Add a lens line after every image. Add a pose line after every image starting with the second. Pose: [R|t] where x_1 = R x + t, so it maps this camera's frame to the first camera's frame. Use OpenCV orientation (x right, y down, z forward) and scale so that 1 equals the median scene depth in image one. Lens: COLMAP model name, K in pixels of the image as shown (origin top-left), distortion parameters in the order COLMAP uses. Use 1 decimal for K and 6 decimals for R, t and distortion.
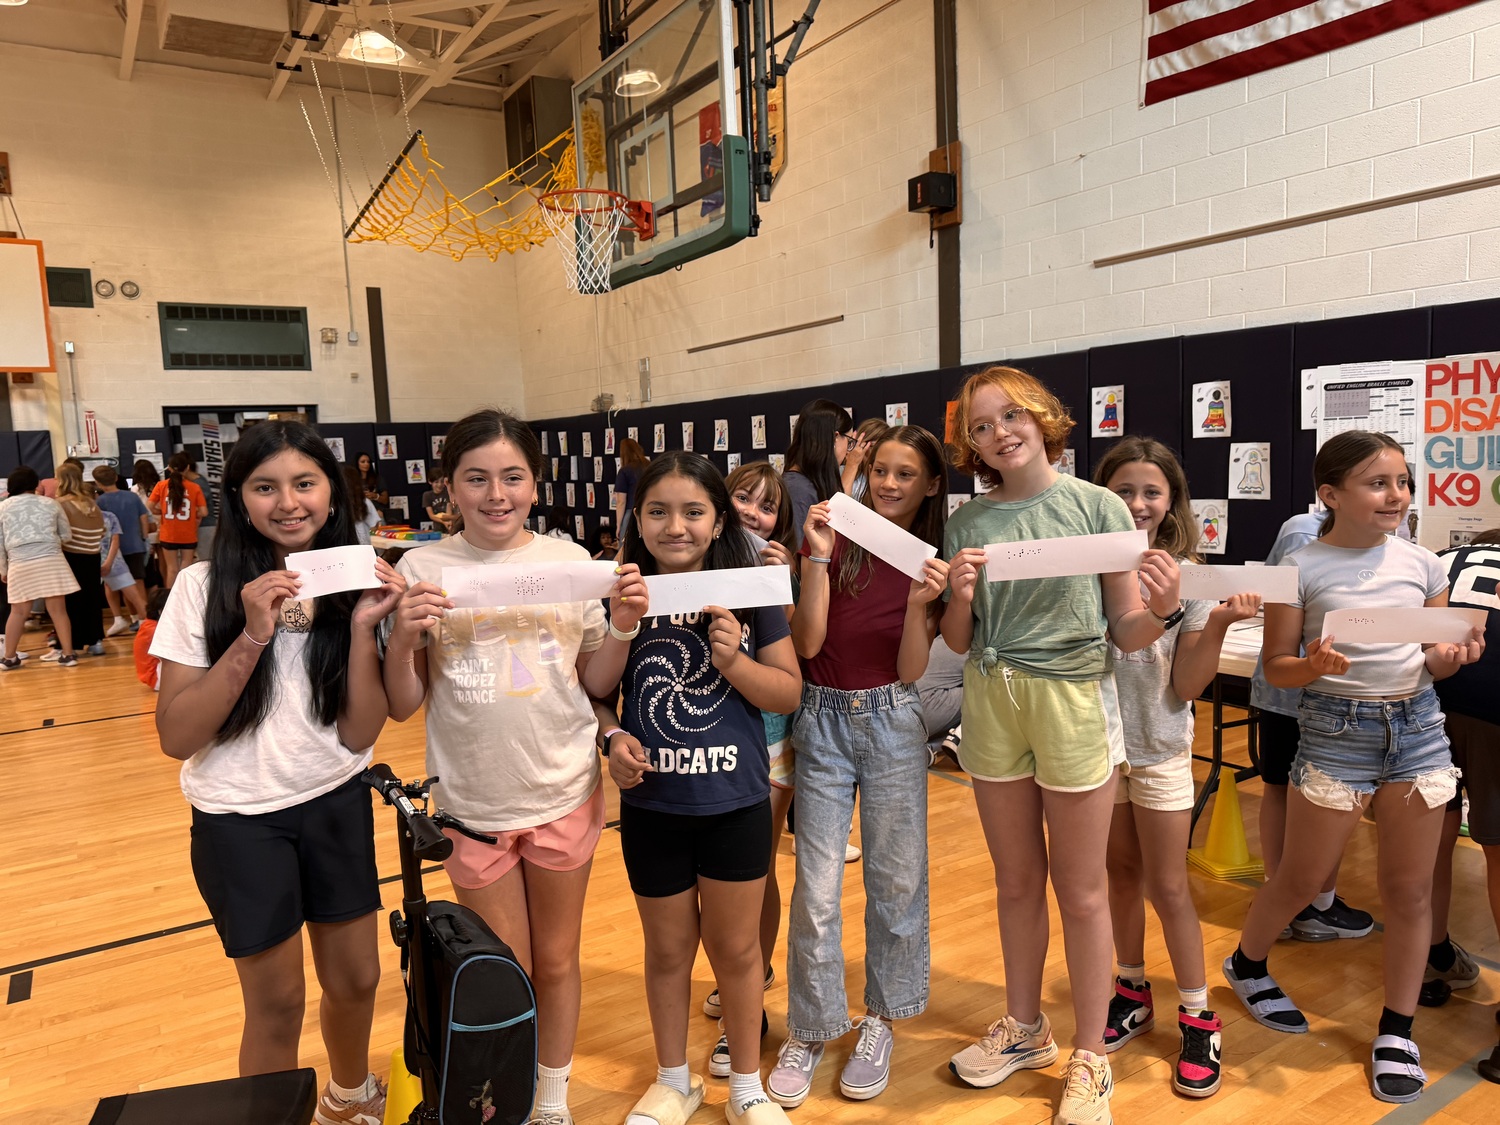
lens RADIAL K [[1068.8, 0, 750.0], [0, 1068.8, 562.5], [0, 0, 1]] dist [0.005933, -0.055063]
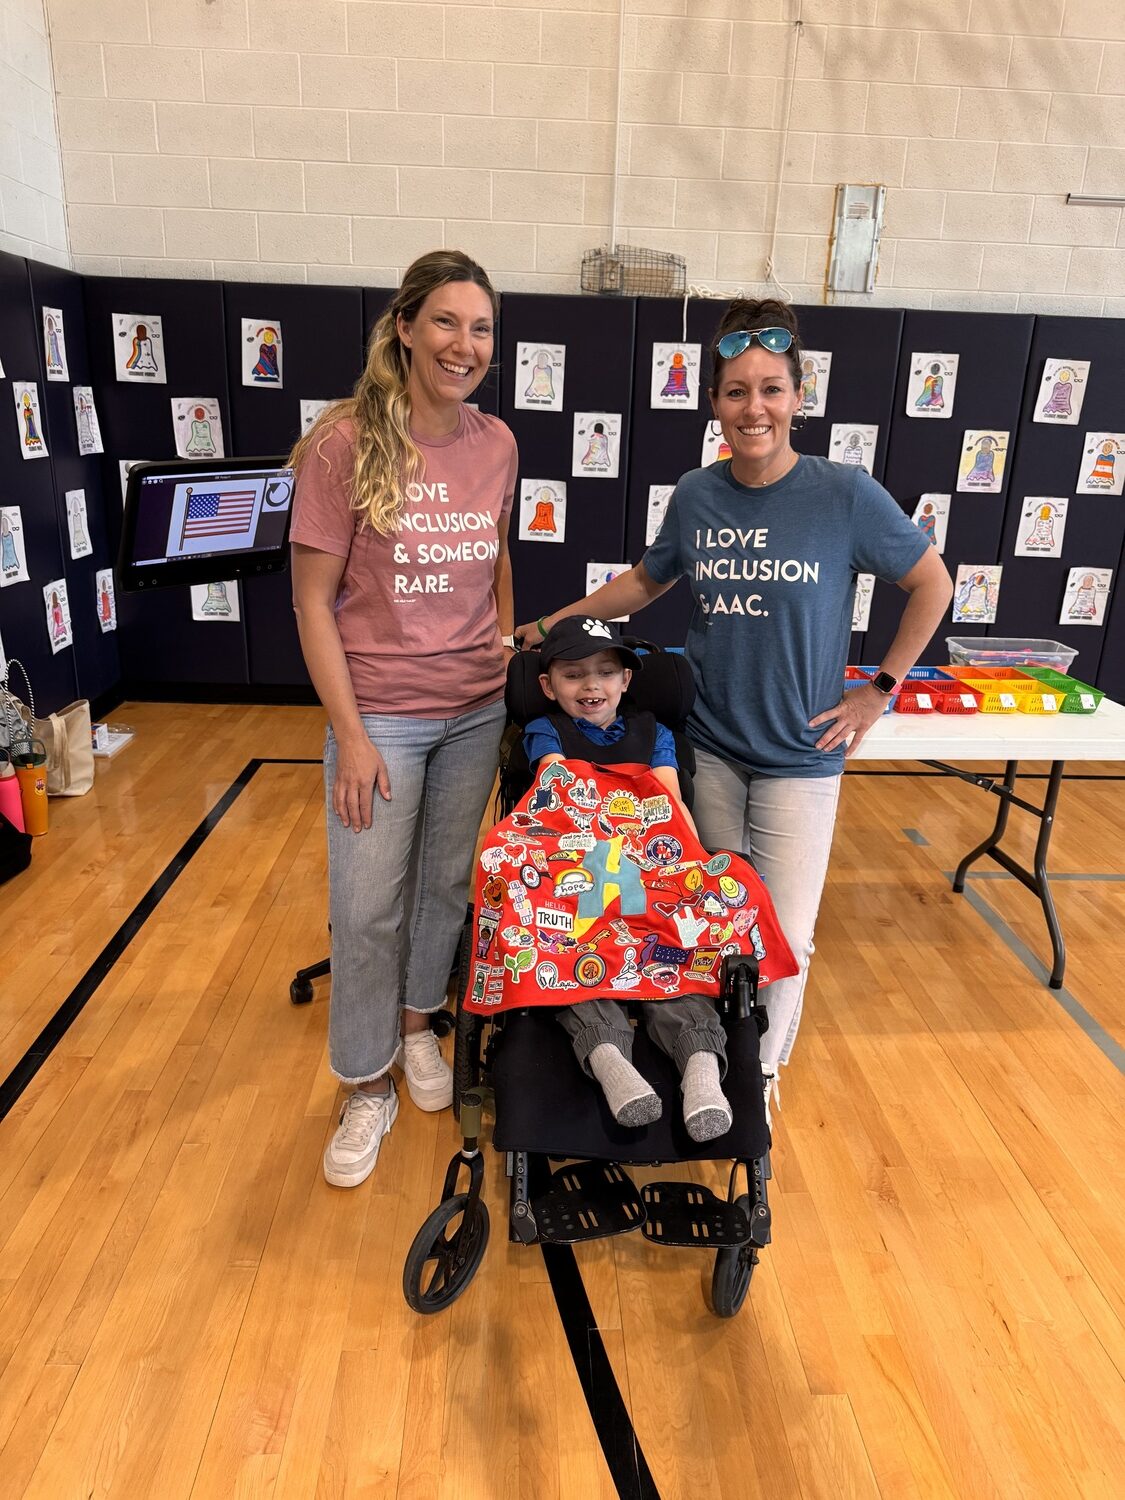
lens RADIAL K [[1068.8, 0, 562.5], [0, 1068.8, 750.0], [0, 0, 1]] dist [0.005933, -0.055063]
pose [[0.501661, -0.221746, 0.836161, -0.512658], [0.034768, 0.970975, 0.236639, -0.071271], [-0.864366, -0.089641, 0.494810, 0.803135]]
